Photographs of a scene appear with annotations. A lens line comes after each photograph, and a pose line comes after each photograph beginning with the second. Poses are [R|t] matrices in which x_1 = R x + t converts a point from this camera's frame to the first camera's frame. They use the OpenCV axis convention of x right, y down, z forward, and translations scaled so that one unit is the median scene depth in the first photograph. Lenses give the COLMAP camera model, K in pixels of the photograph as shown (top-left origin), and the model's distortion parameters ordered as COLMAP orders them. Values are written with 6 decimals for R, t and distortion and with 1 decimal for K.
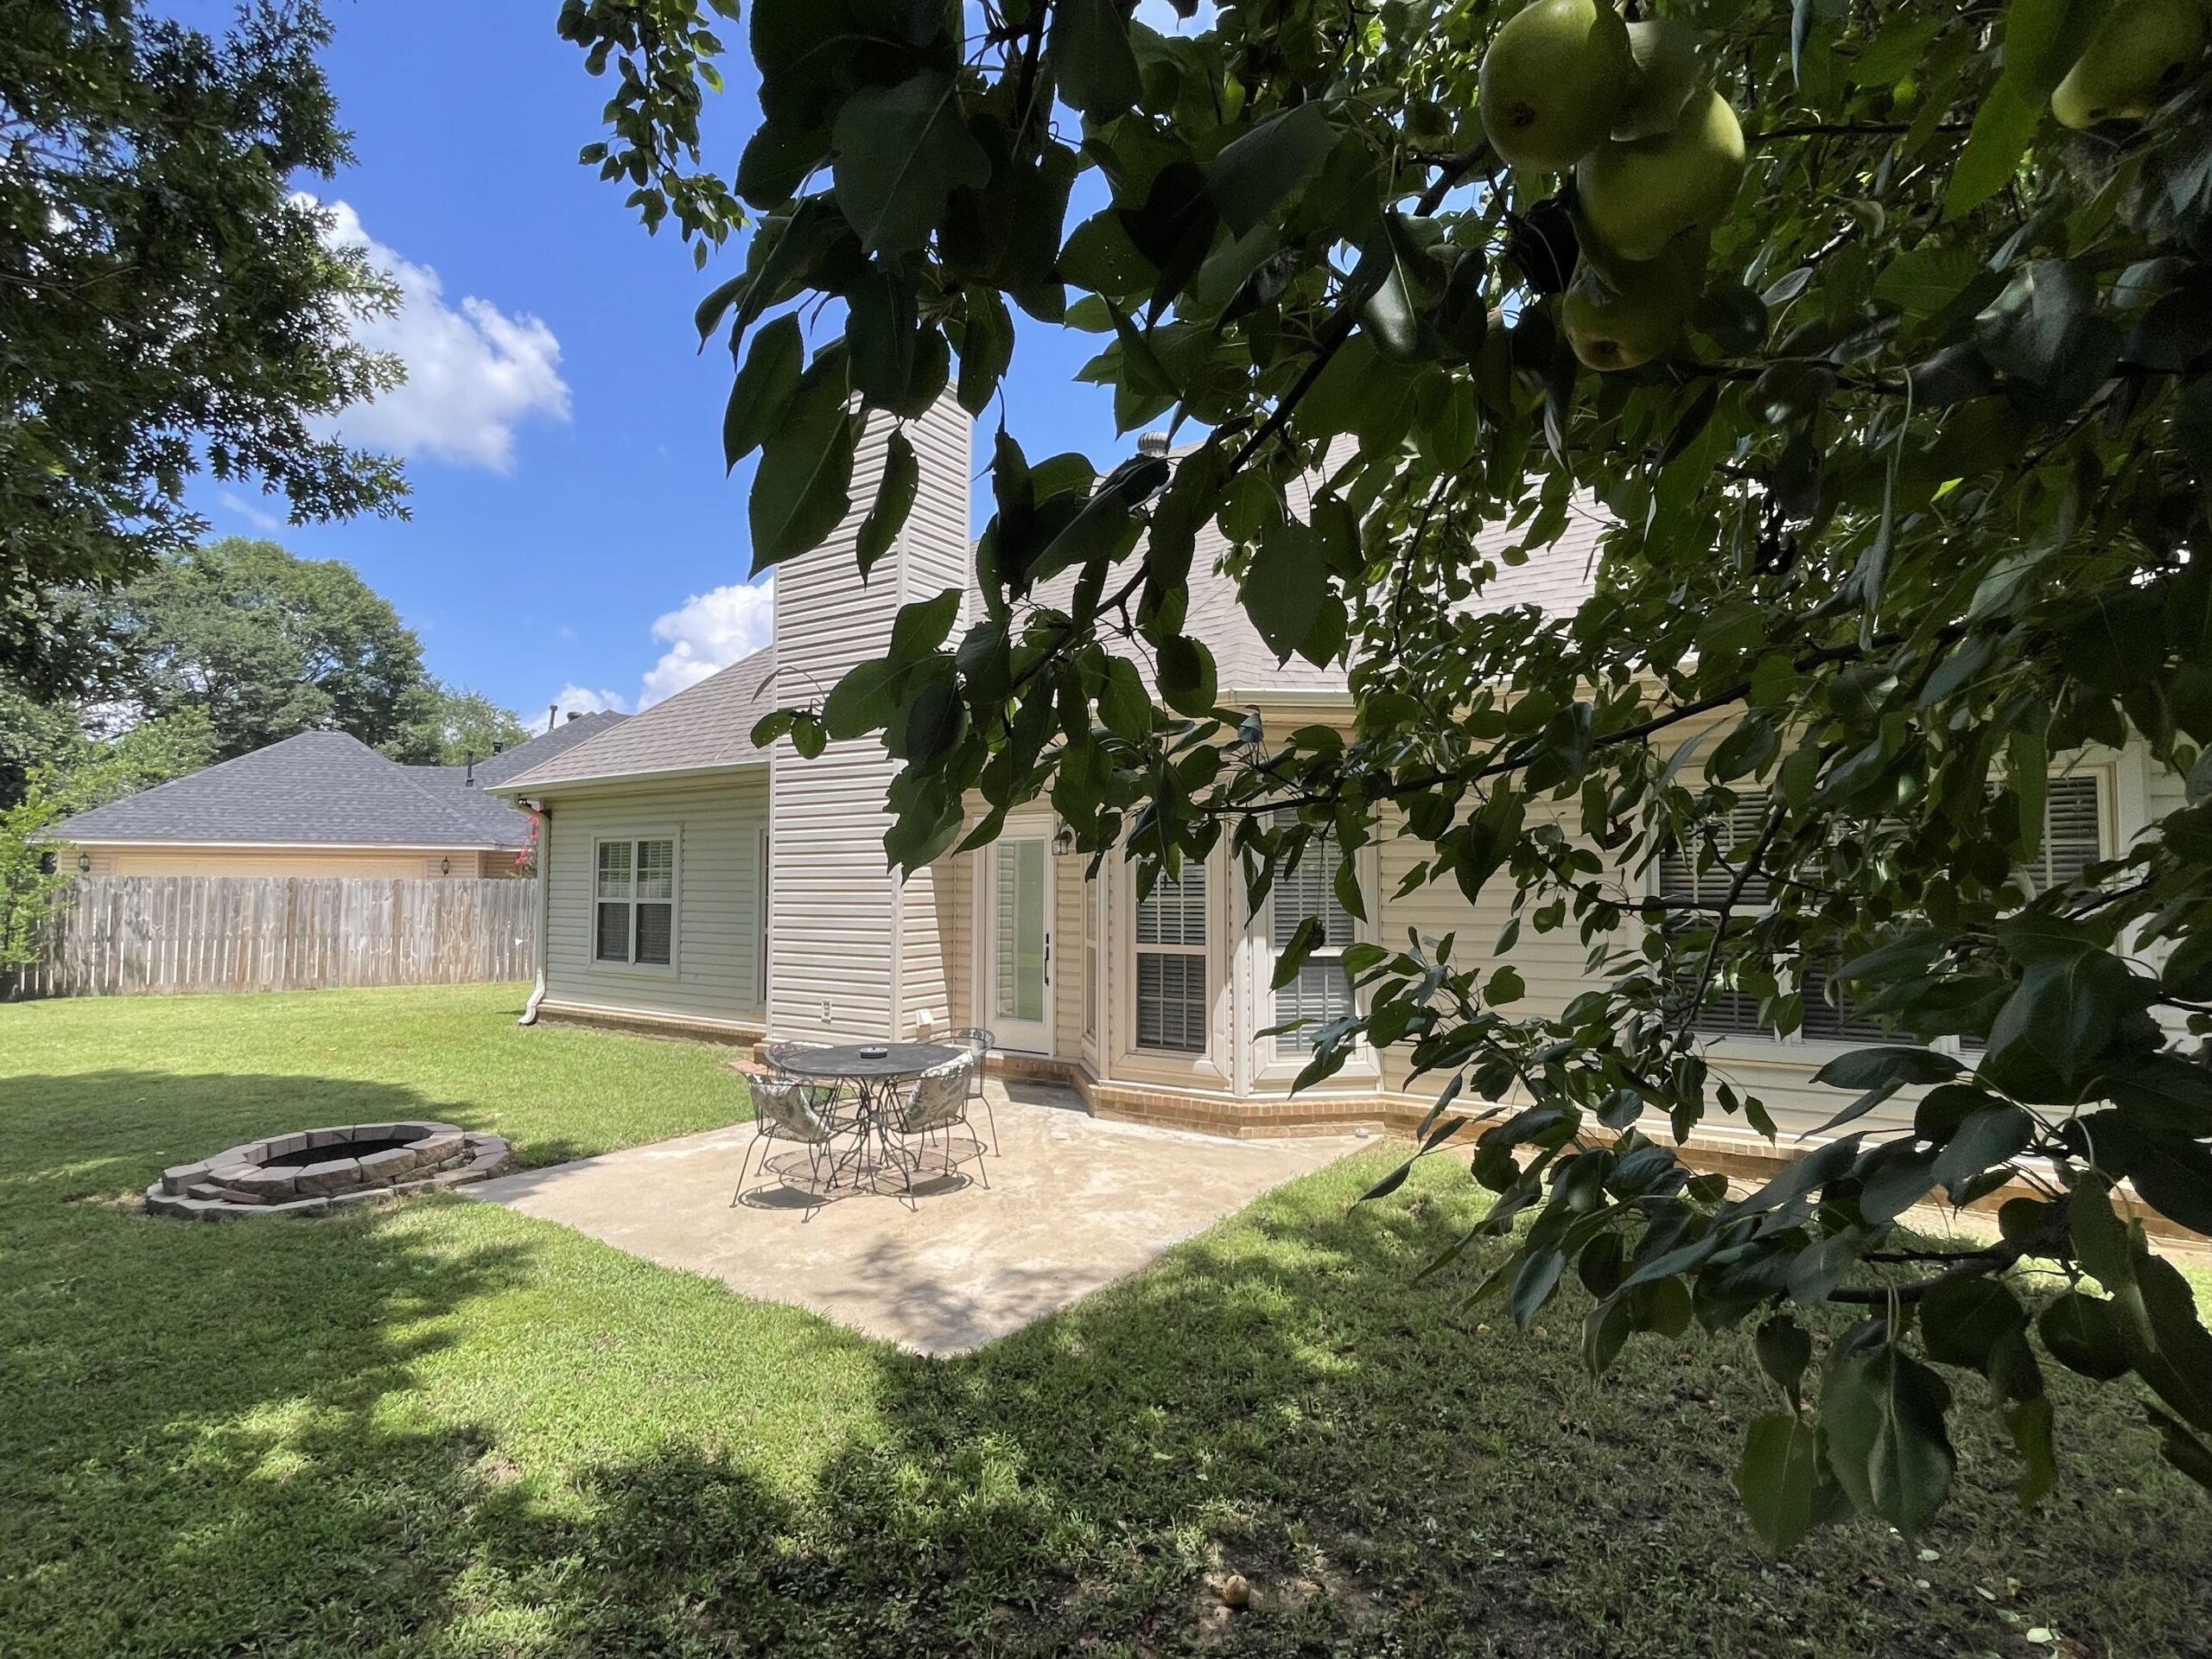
lens RADIAL K [[1092.9, 0, 1099.9], [0, 1092.9, 830.5], [0, 0, 1]] dist [0.002284, 0.000019]
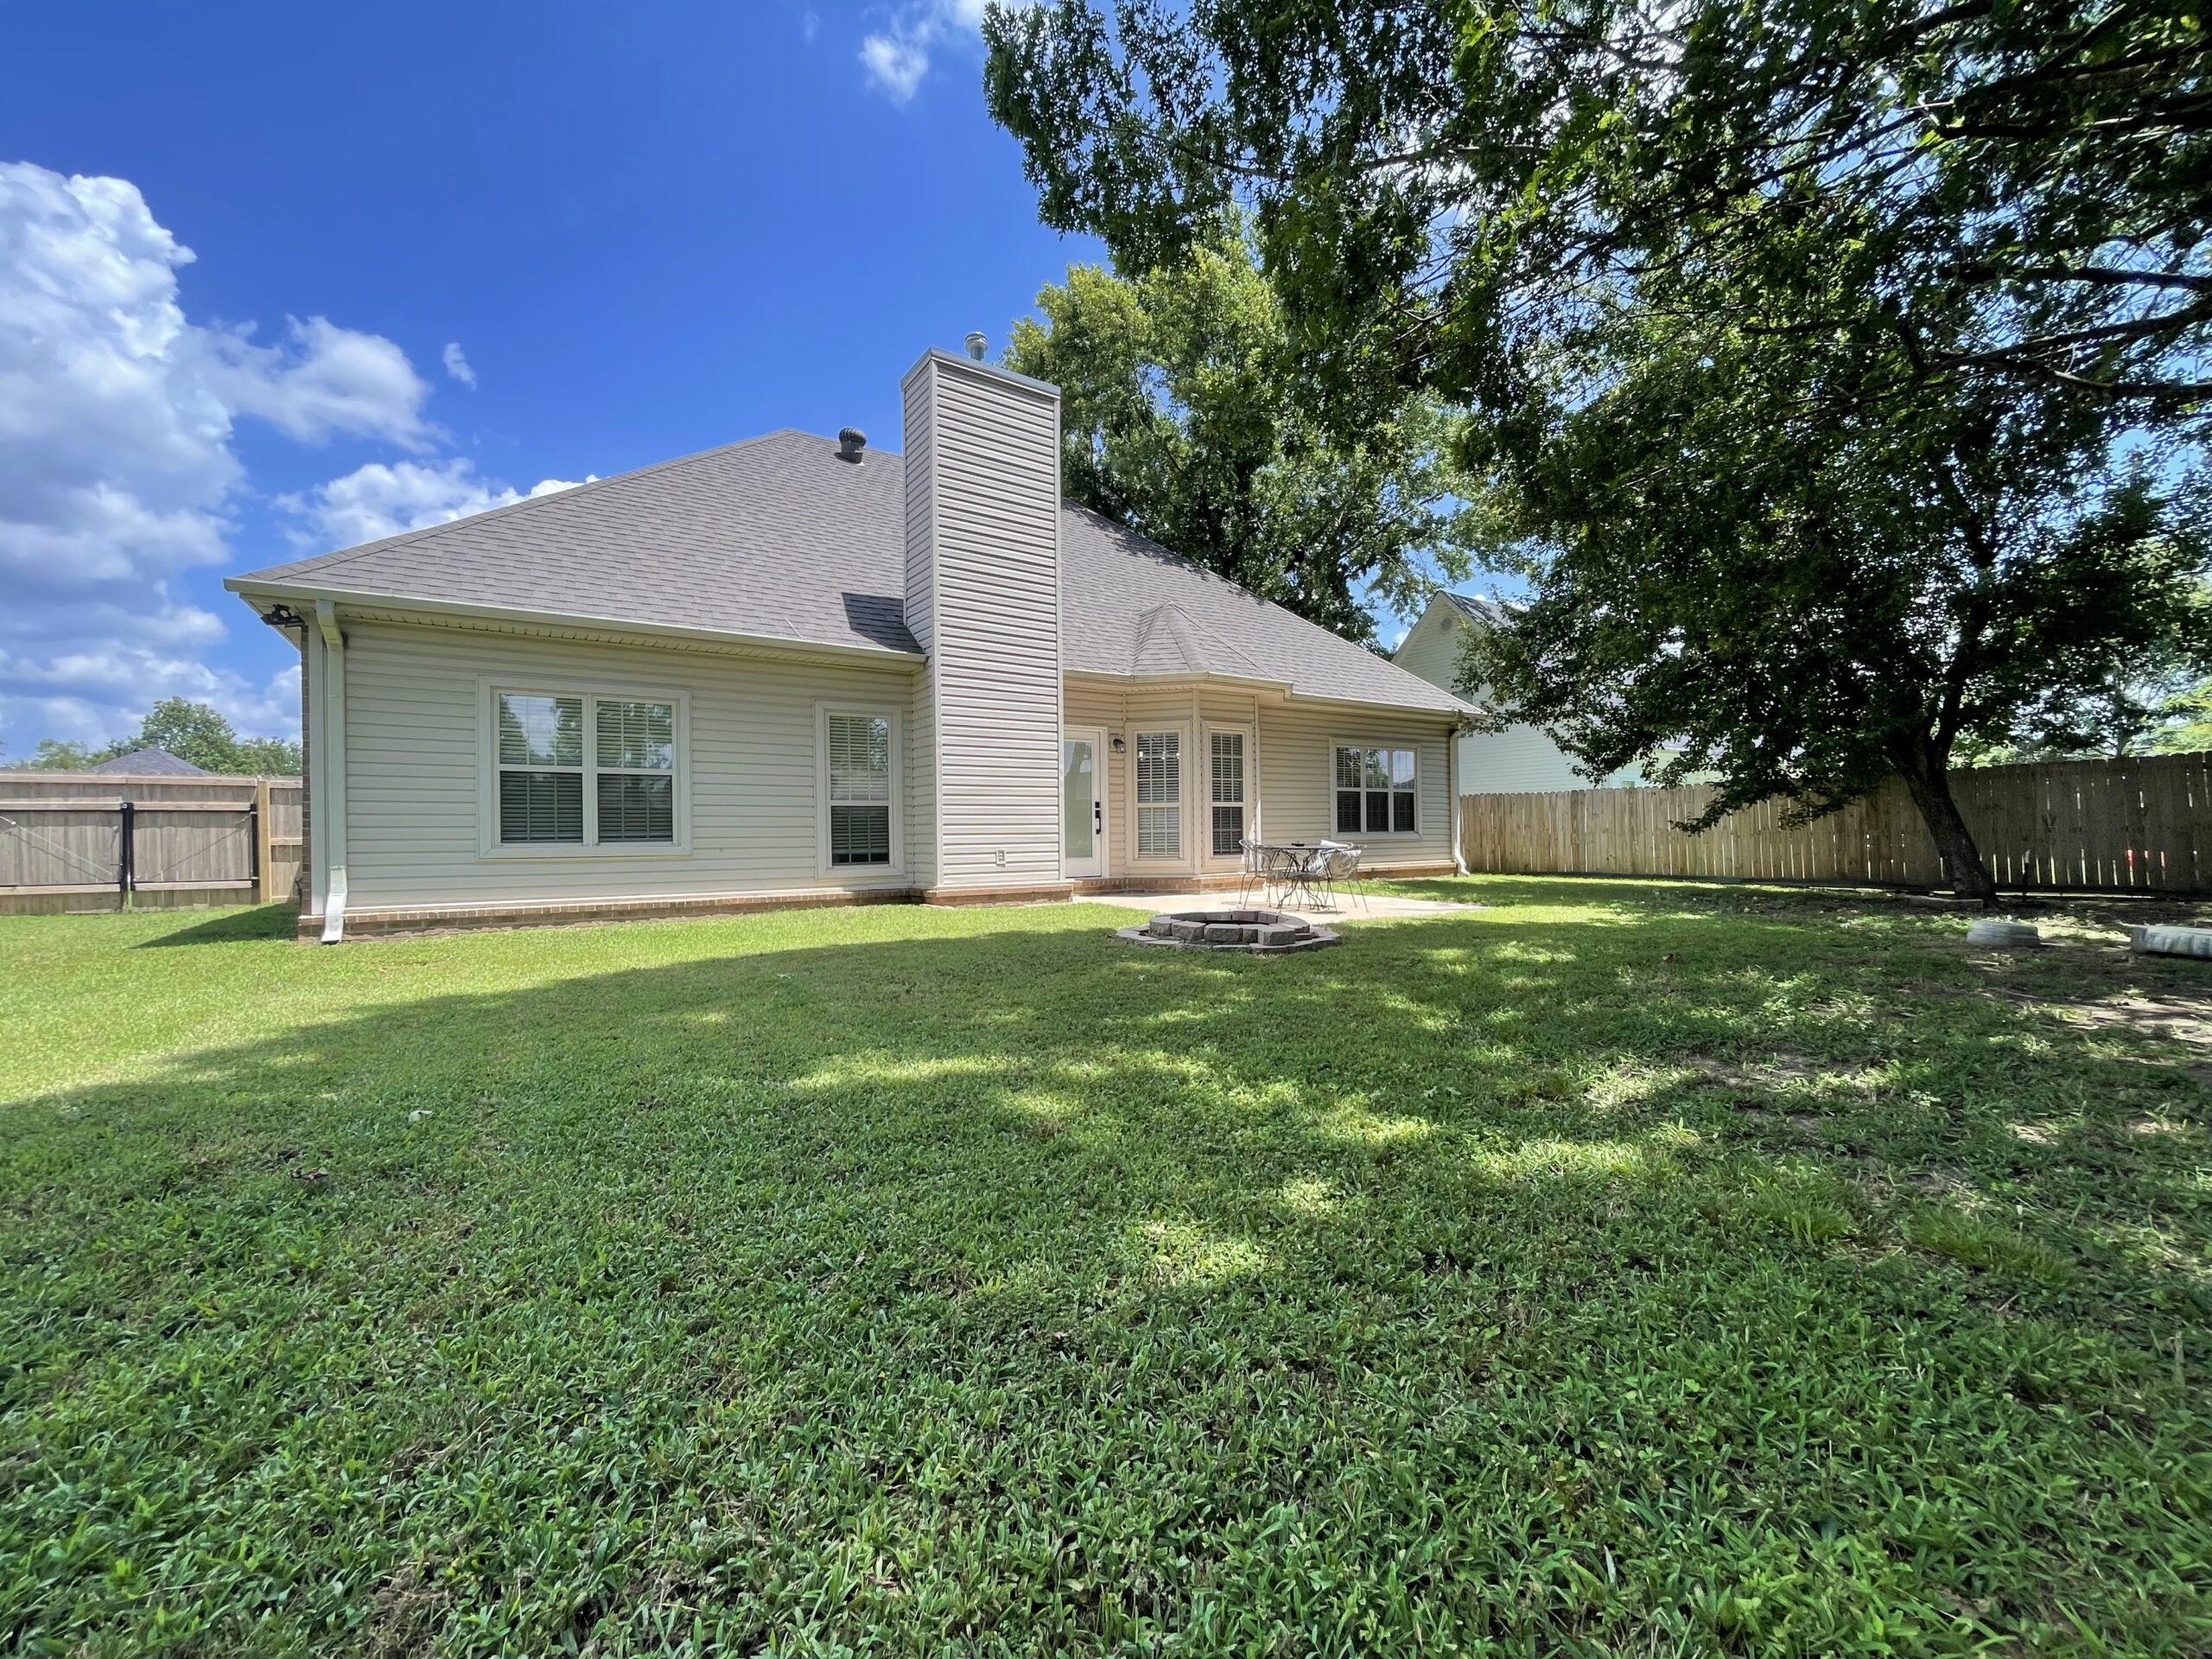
lens RADIAL K [[884.5, 0, 1106.0], [0, 884.5, 829.5], [0, 0, 1]] dist [0.002646, 0.000863]
pose [[0.362160, 0.004954, 0.932103, -0.942300], [-0.035327, 0.999340, 0.008414, 0.092465], [-0.931446, -0.035975, 0.362096, 0.386526]]
